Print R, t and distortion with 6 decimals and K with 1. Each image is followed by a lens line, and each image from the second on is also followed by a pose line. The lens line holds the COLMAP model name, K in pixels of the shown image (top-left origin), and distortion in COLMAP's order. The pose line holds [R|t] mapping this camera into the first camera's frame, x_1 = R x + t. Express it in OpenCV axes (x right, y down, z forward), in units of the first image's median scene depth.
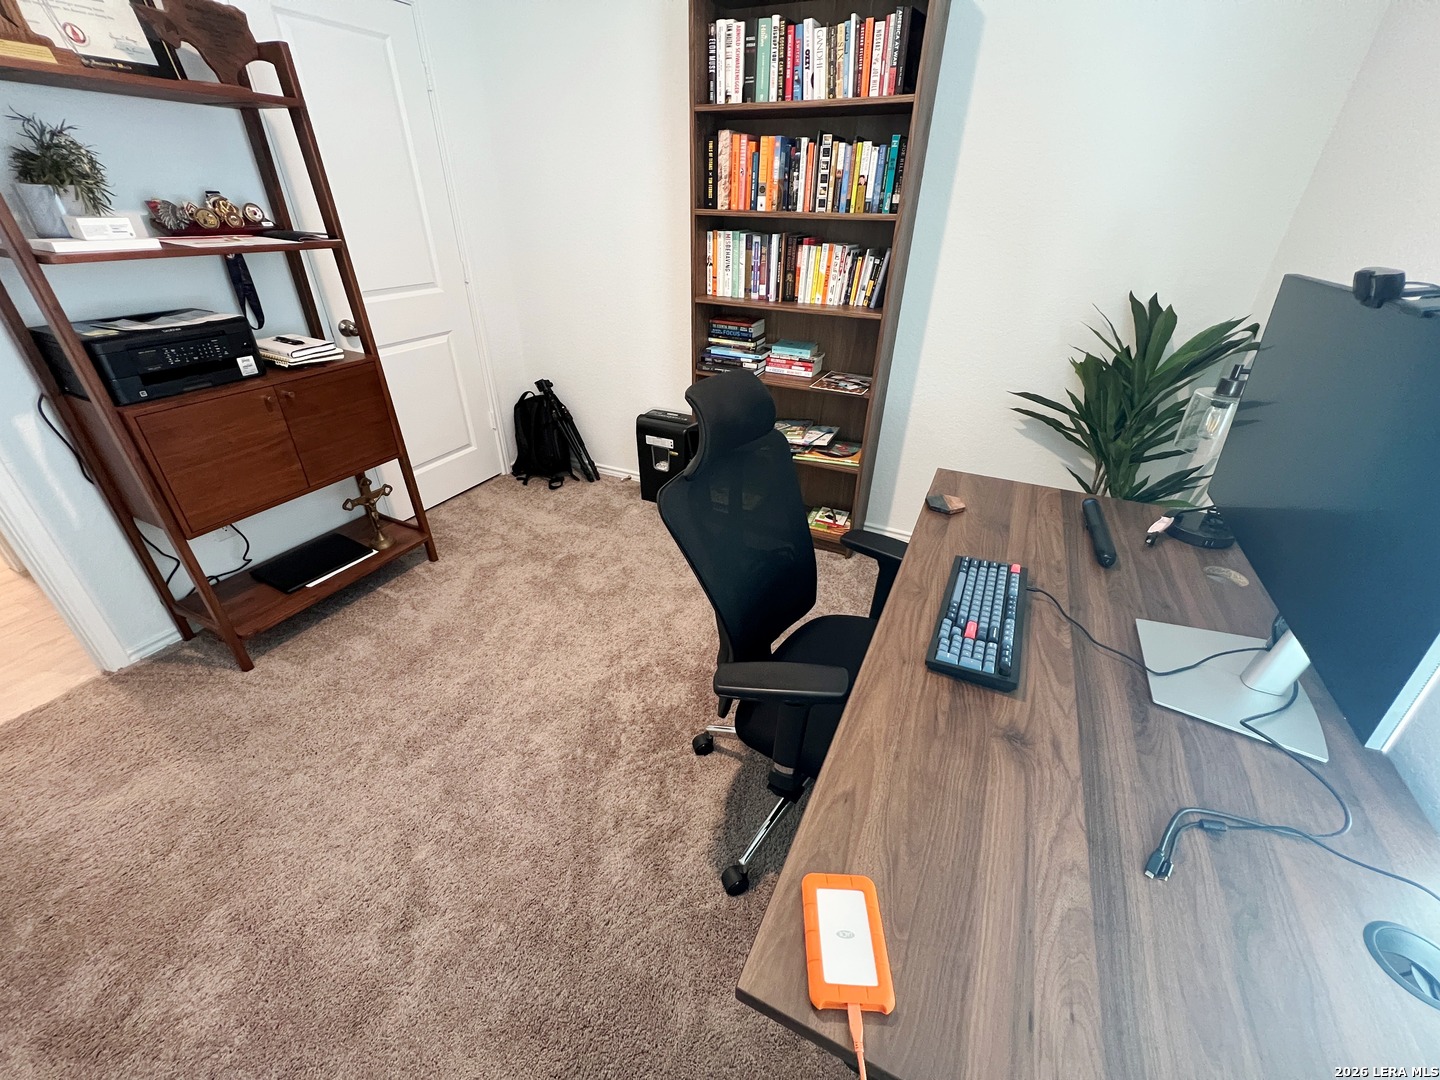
lens RADIAL K [[577.2, 0, 719.8], [0, 577.2, 538.6], [0, 0, 1]] dist [0.001149, -0.000353]
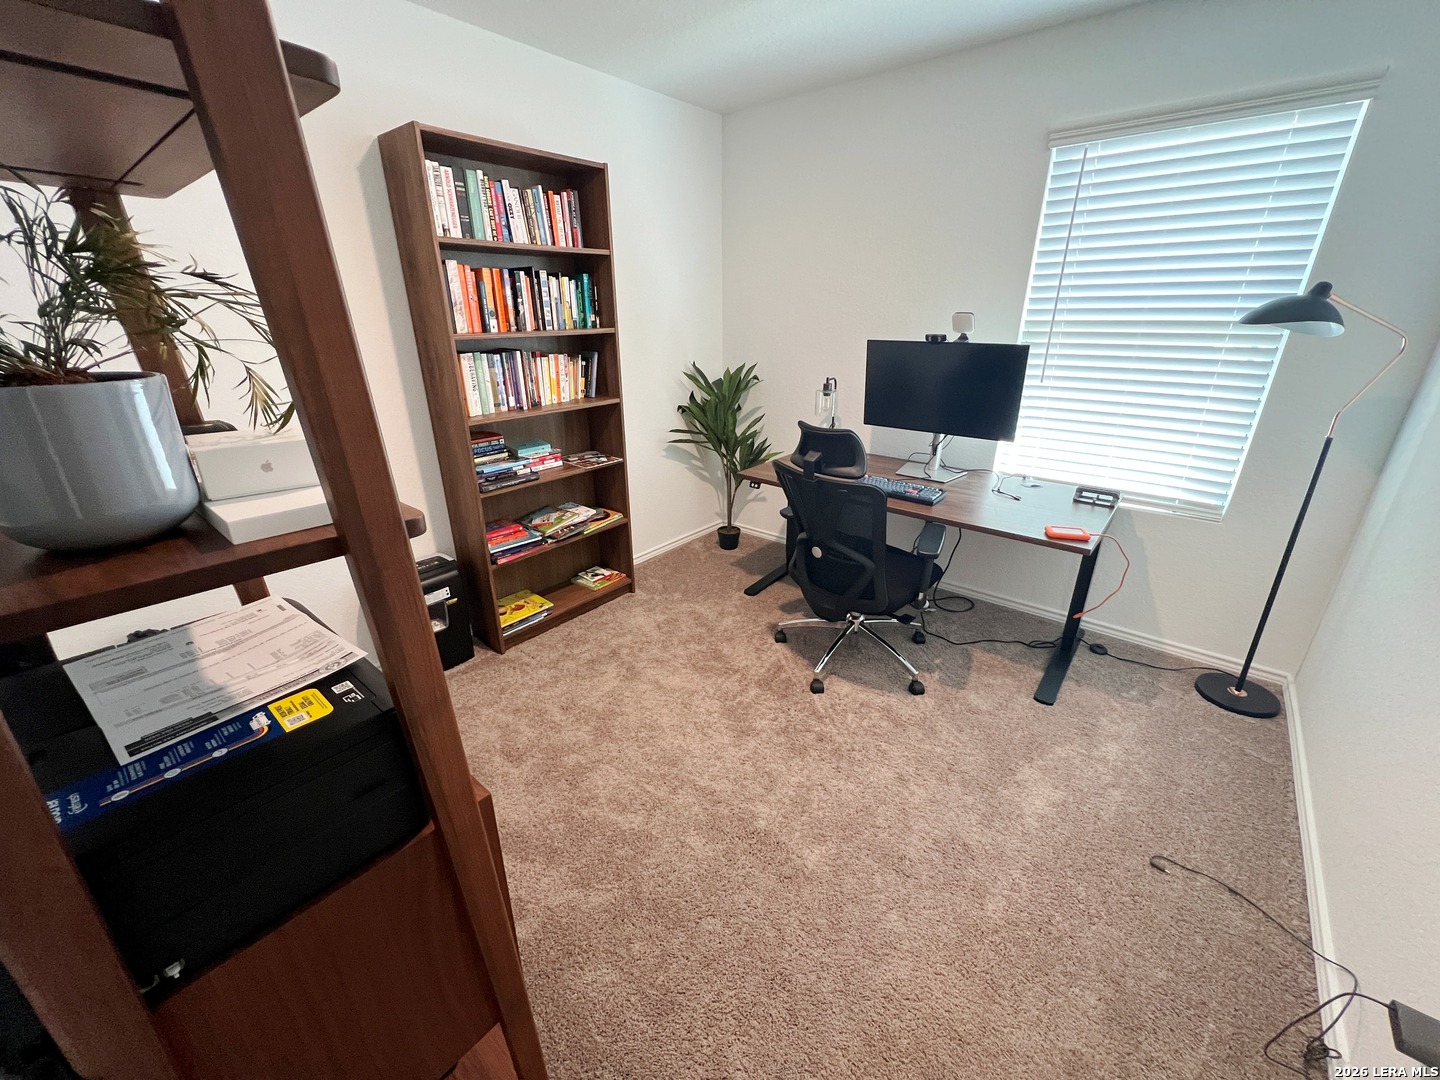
lens RADIAL K [[577.2, 0, 715.8], [0, 577.2, 539.3], [0, 0, 1]] dist [0.001149, -0.000353]
pose [[0.242090, -0.376806, 0.894097, -0.930592], [0.499800, 0.838271, 0.217950, -0.282676], [-0.831620, 0.394106, 0.391265, 0.406038]]
